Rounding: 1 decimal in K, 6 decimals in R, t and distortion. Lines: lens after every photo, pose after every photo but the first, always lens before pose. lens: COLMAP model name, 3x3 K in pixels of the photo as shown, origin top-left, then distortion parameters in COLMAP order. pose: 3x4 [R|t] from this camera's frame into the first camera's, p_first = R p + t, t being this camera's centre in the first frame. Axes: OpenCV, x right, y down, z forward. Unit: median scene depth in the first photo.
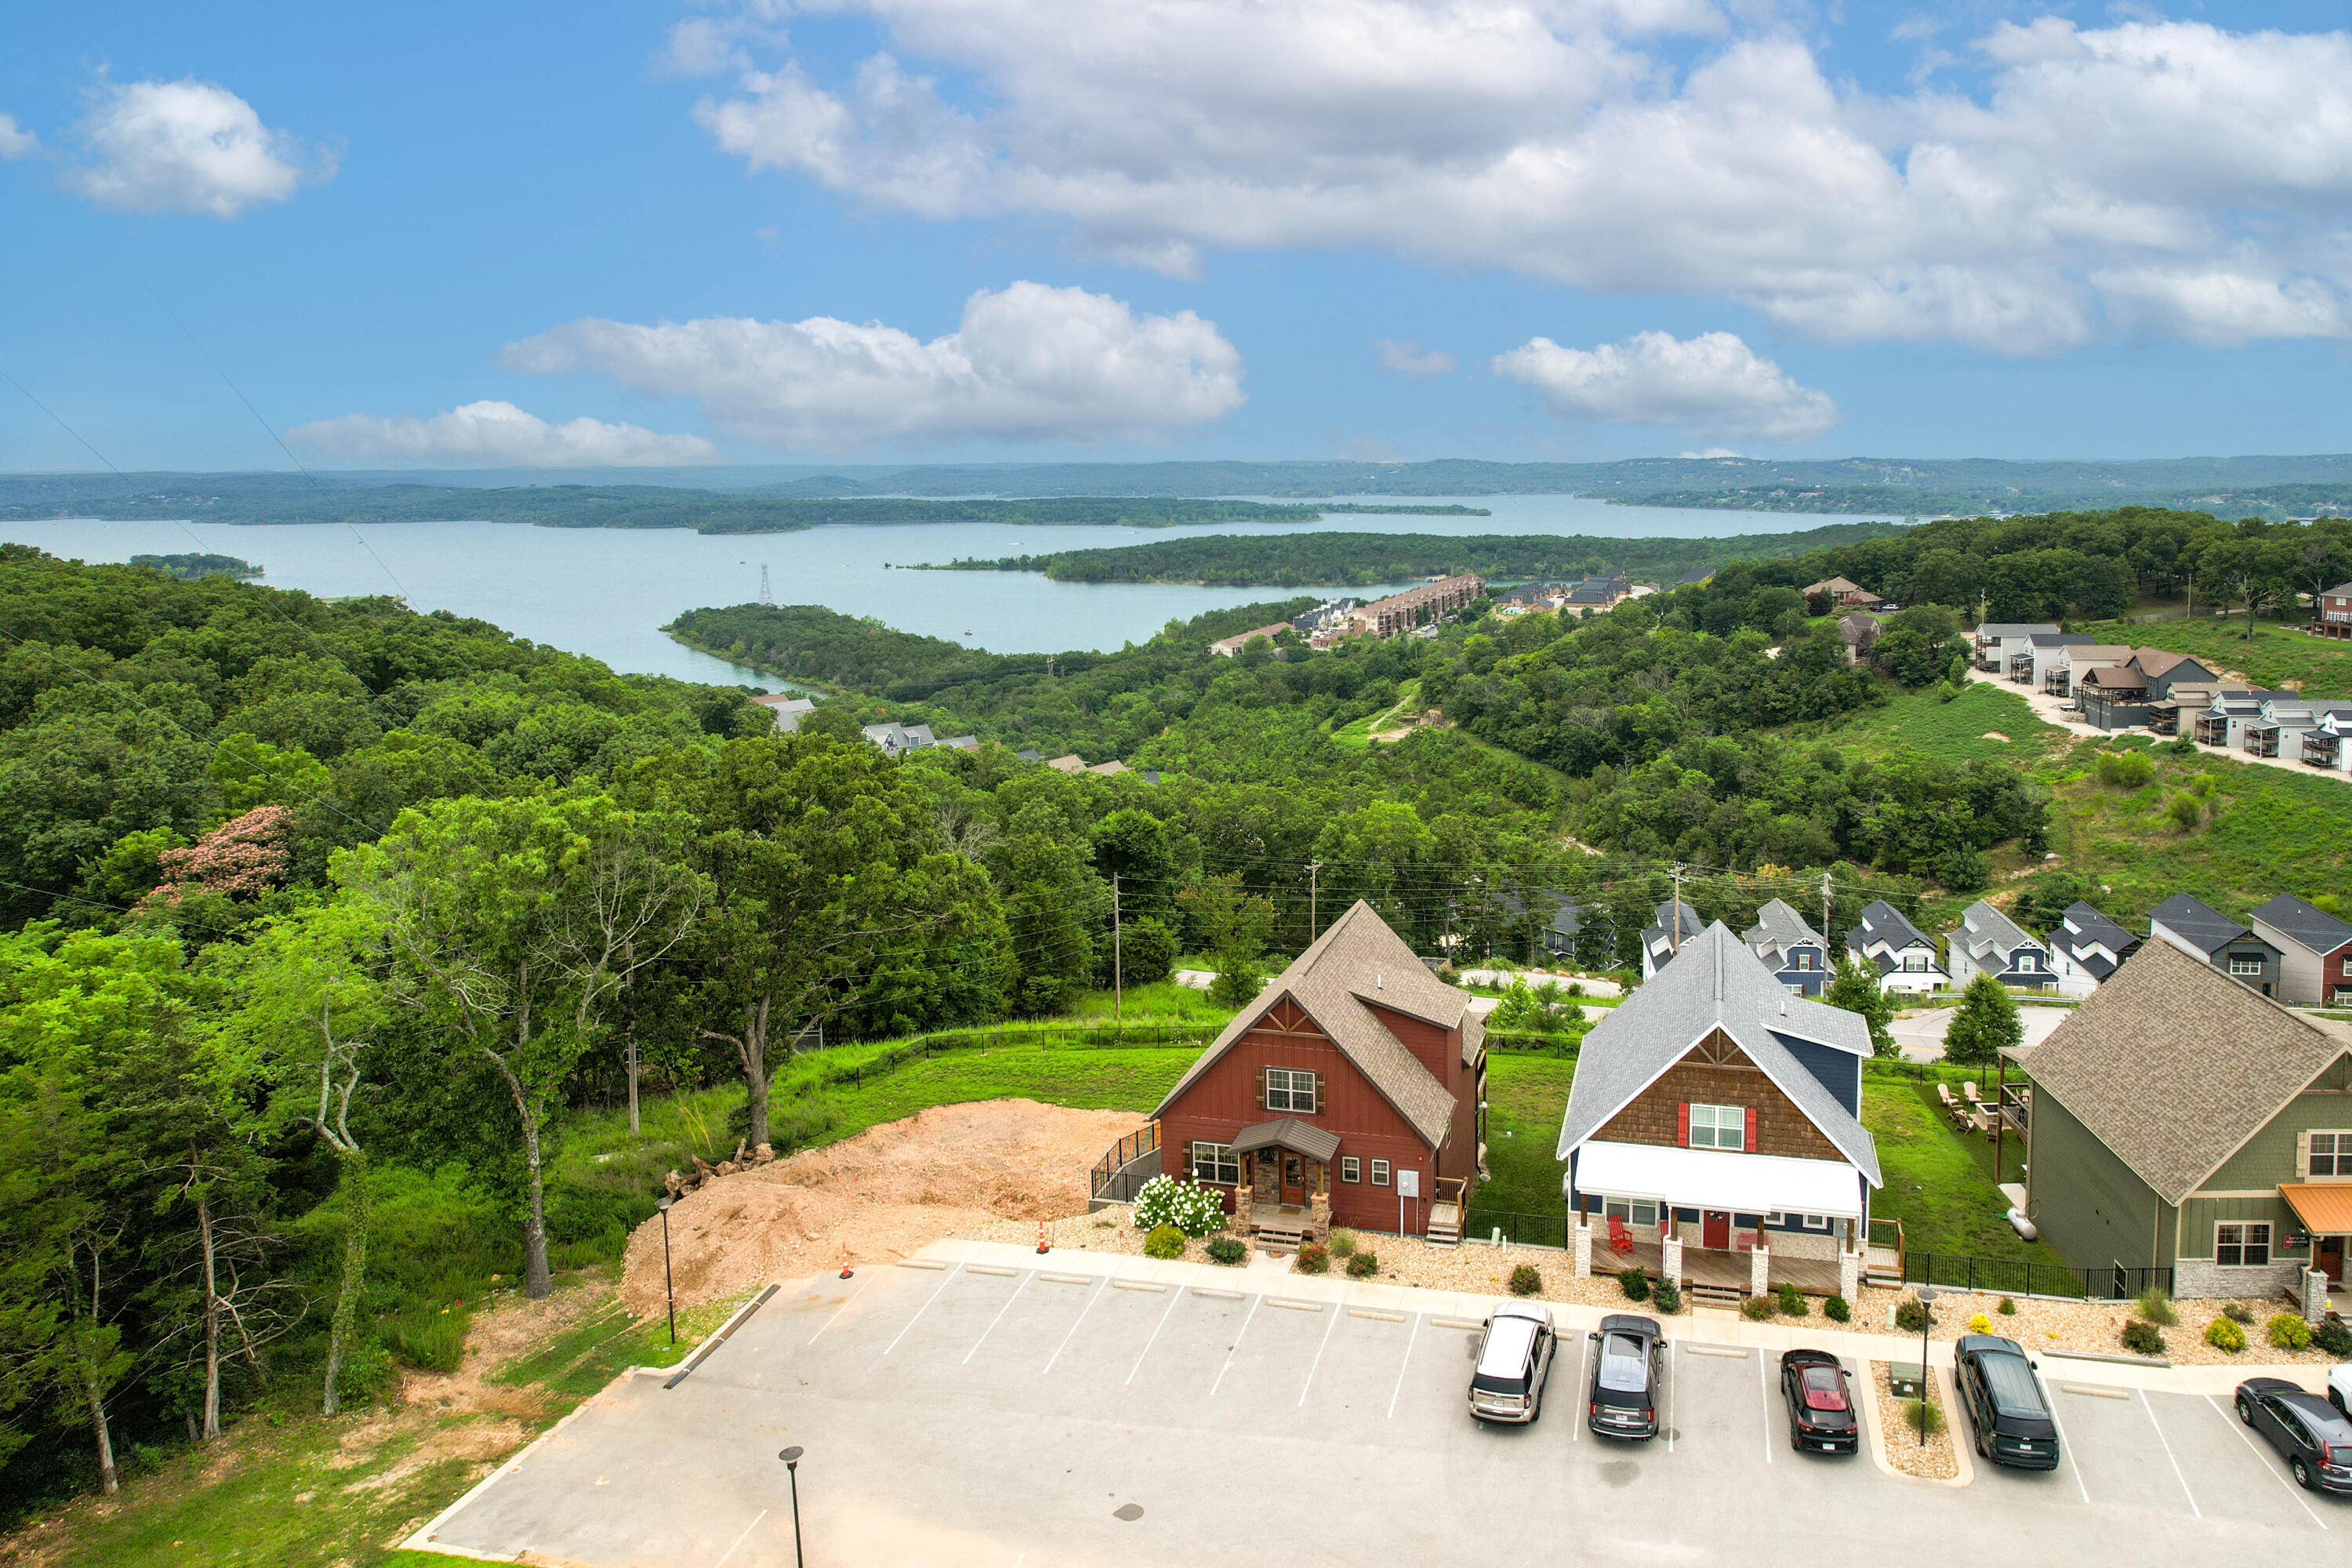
lens RADIAL K [[1556.9, 0, 1347.3], [0, 1556.9, 613.2], [0, 0, 1]] dist [-0.025084, -0.003279]
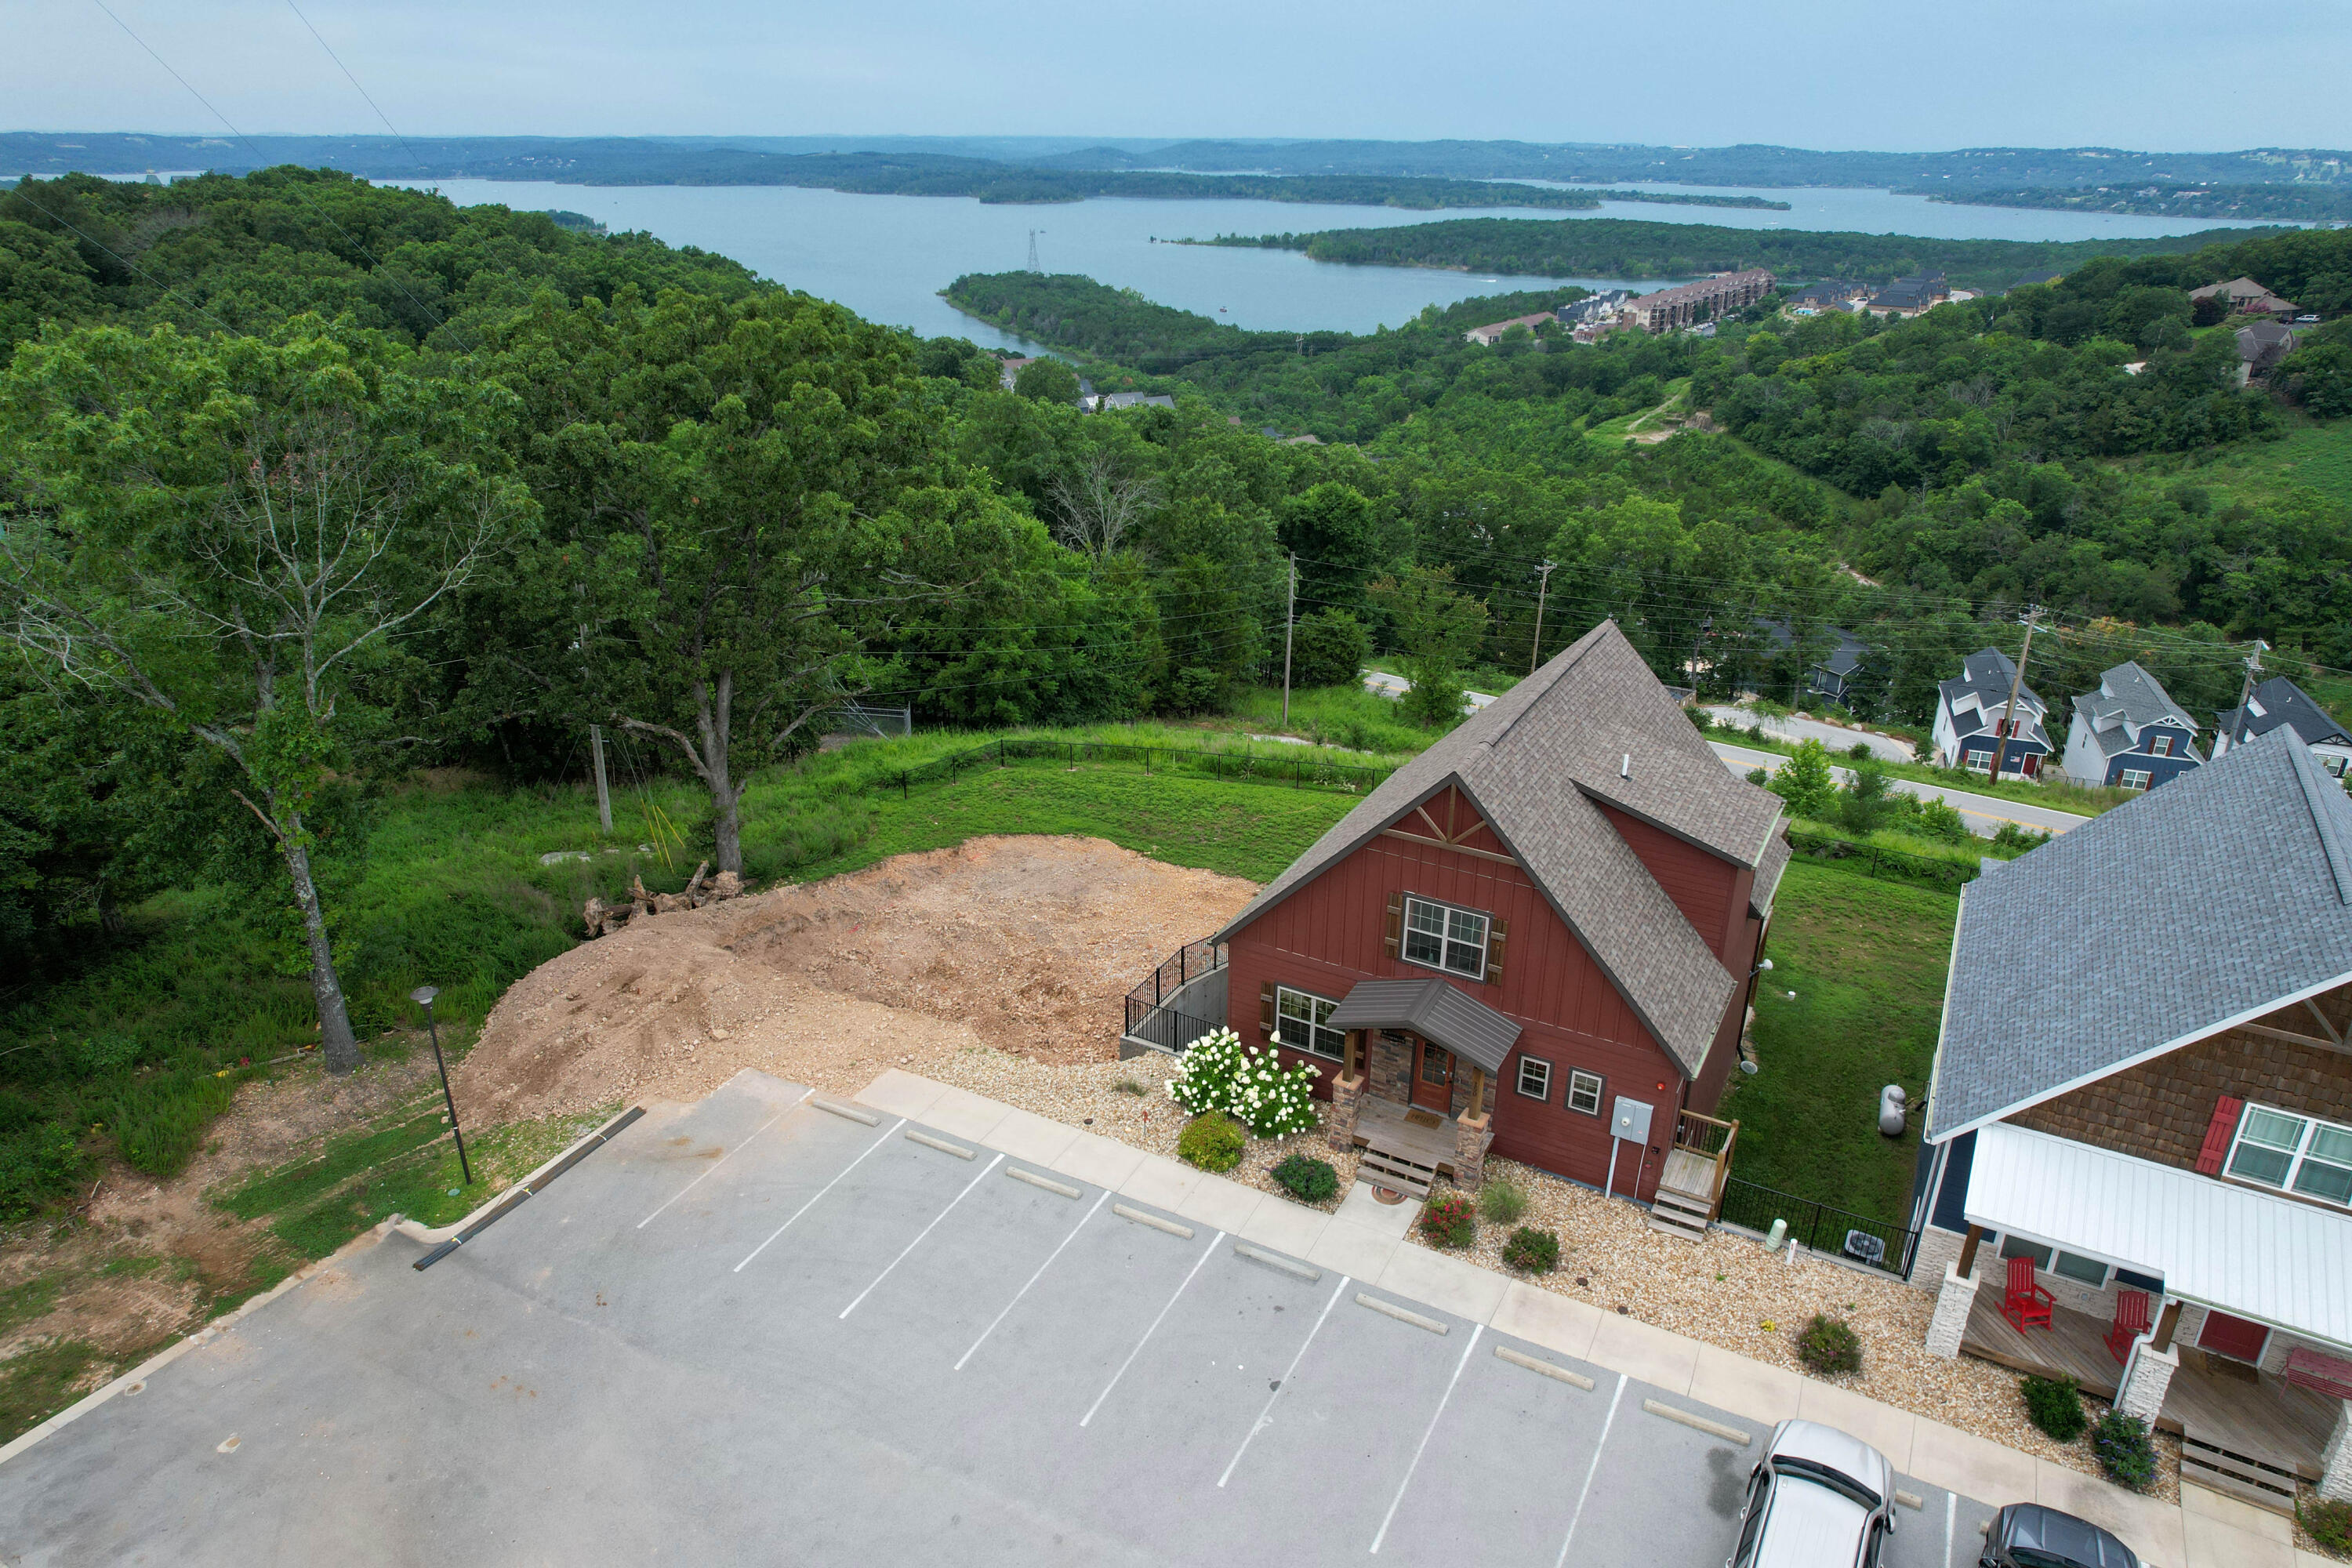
lens RADIAL K [[1499.1, 0, 1181.5], [0, 1499.1, 789.2], [0, 0, 1]] dist [-0.069596, 0.064268]
pose [[0.962363, 0.122138, -0.242774, -0.000497], [-0.040720, 0.948040, 0.315535, 0.017496], [0.268698, -0.293773, 0.917332, 0.099950]]
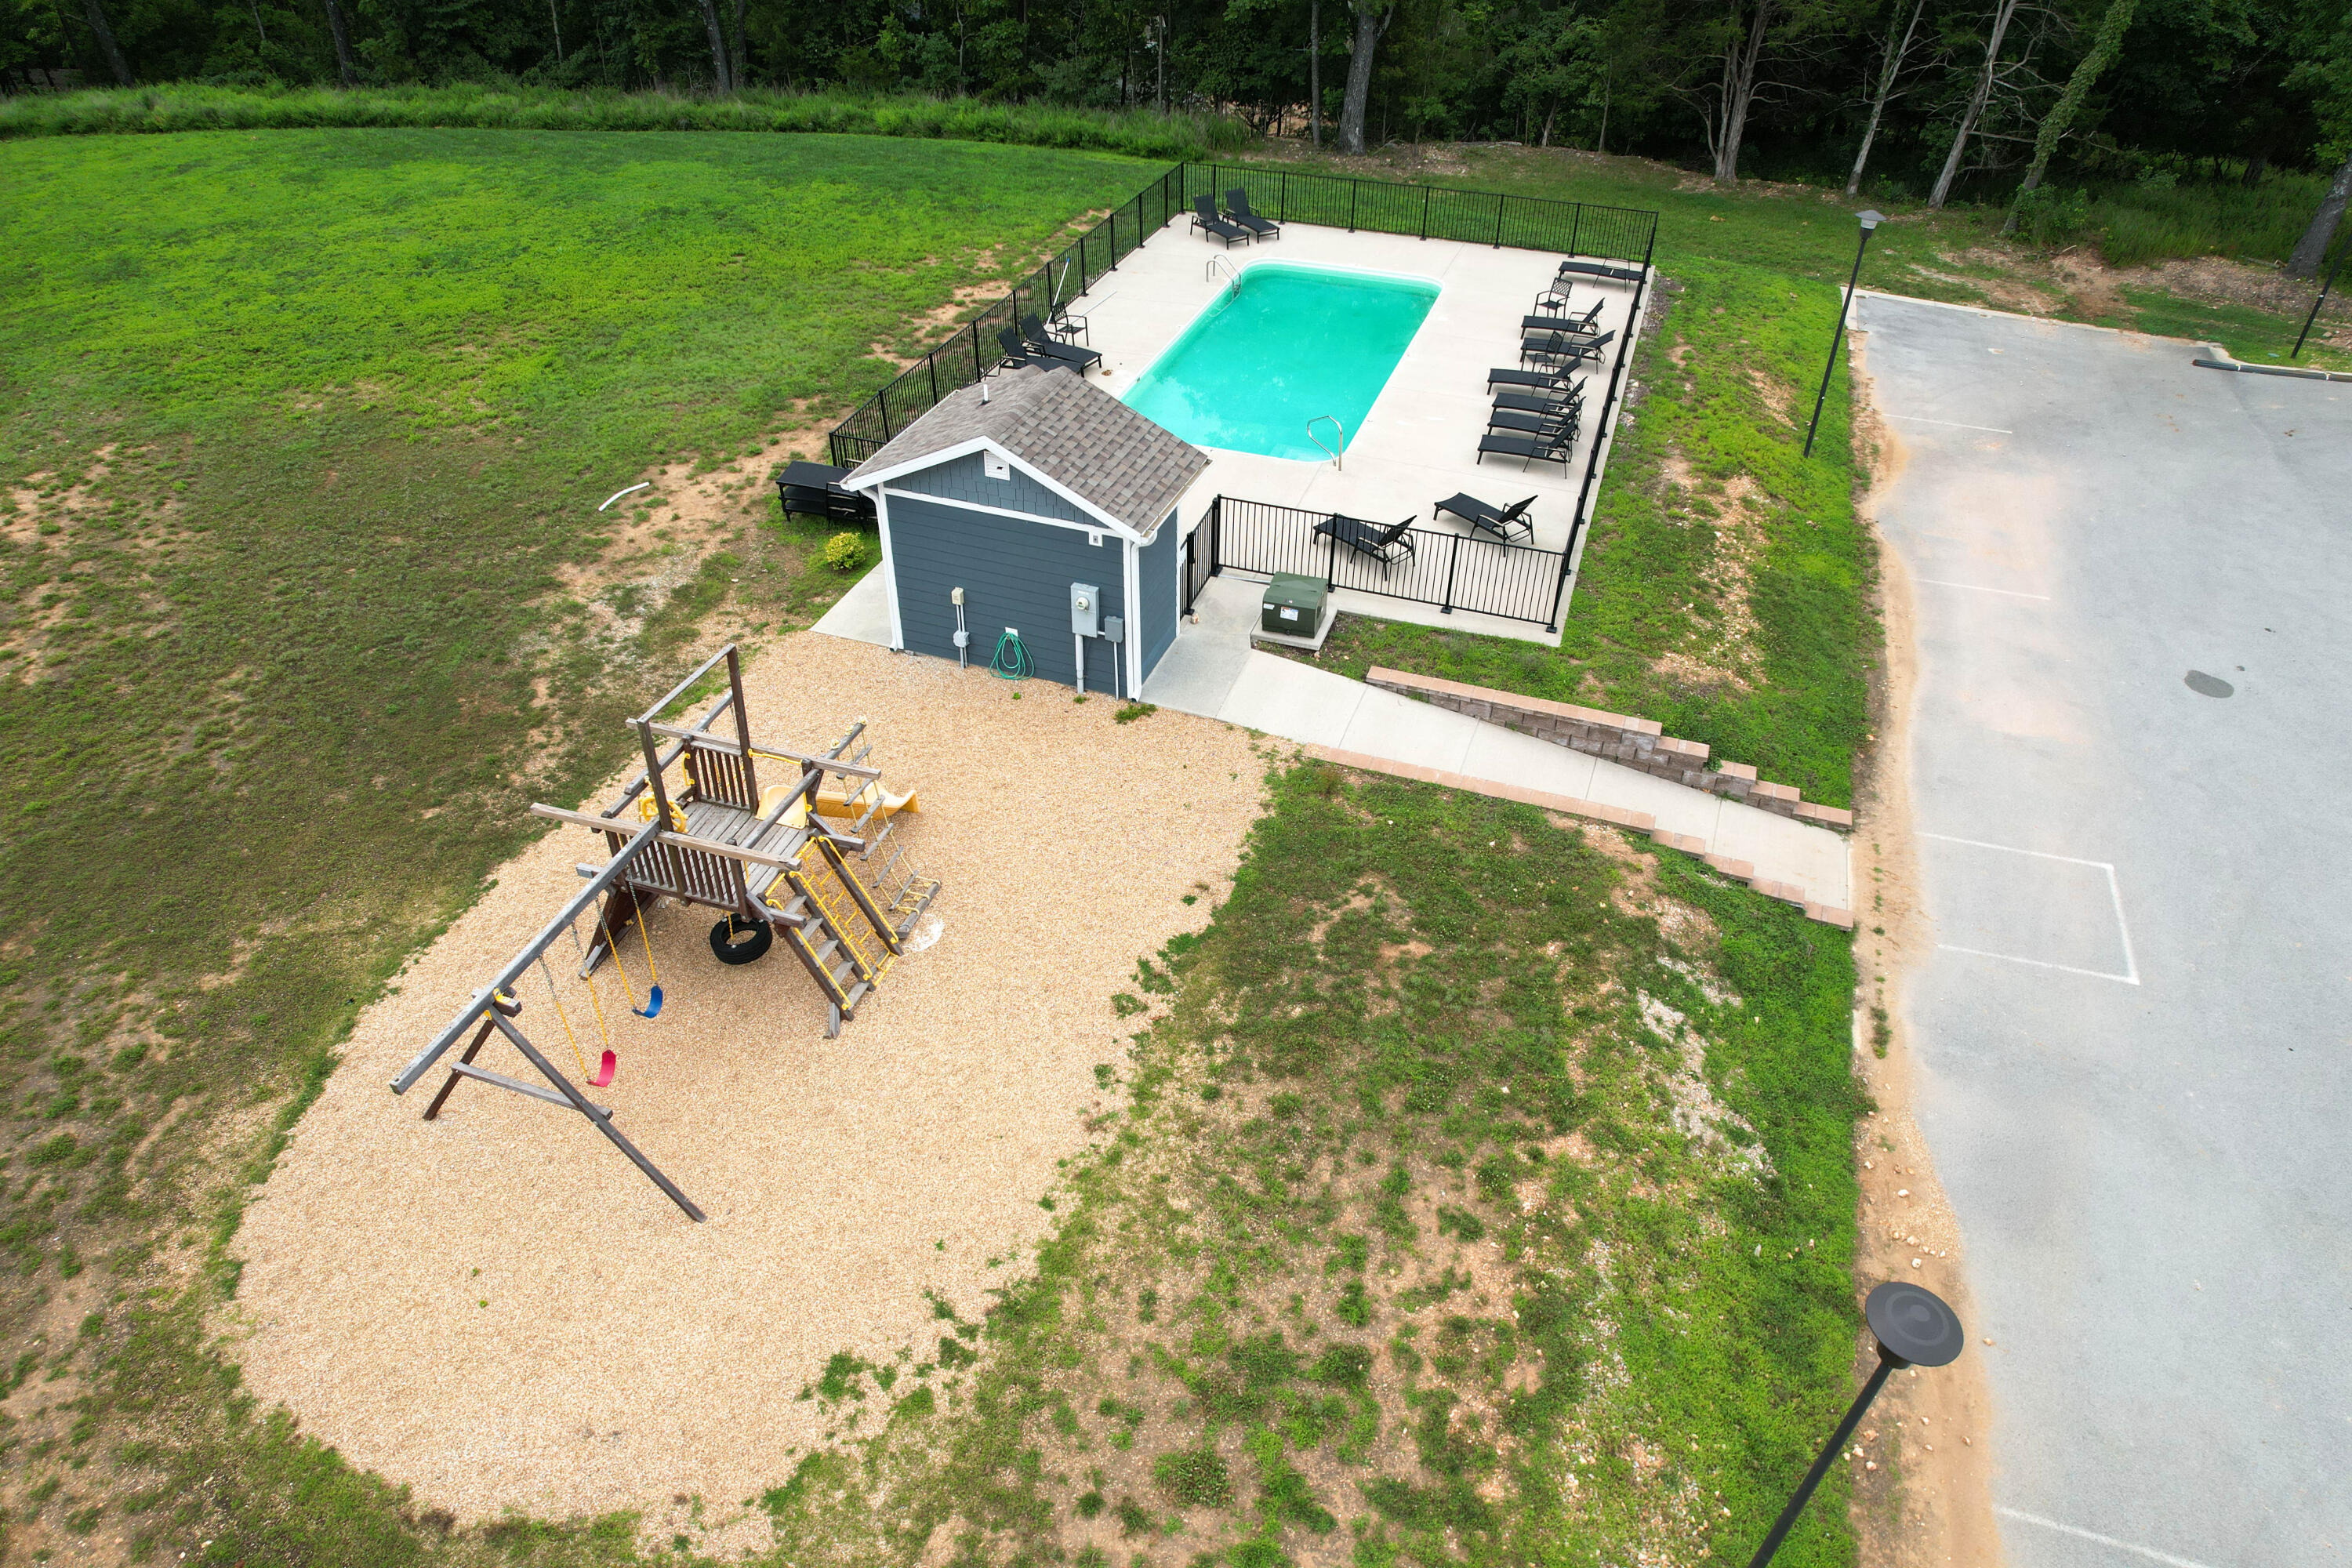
lens RADIAL K [[1499.1, 0, 1181.5], [0, 1499.1, 789.2], [0, 0, 1]] dist [-0.069596, 0.064268]
pose [[-0.113236, 0.610099, -0.784192, 0.056193], [-0.103992, 0.777656, 0.620030, 0.046392], [0.988111, 0.151759, -0.024613, 0.095901]]
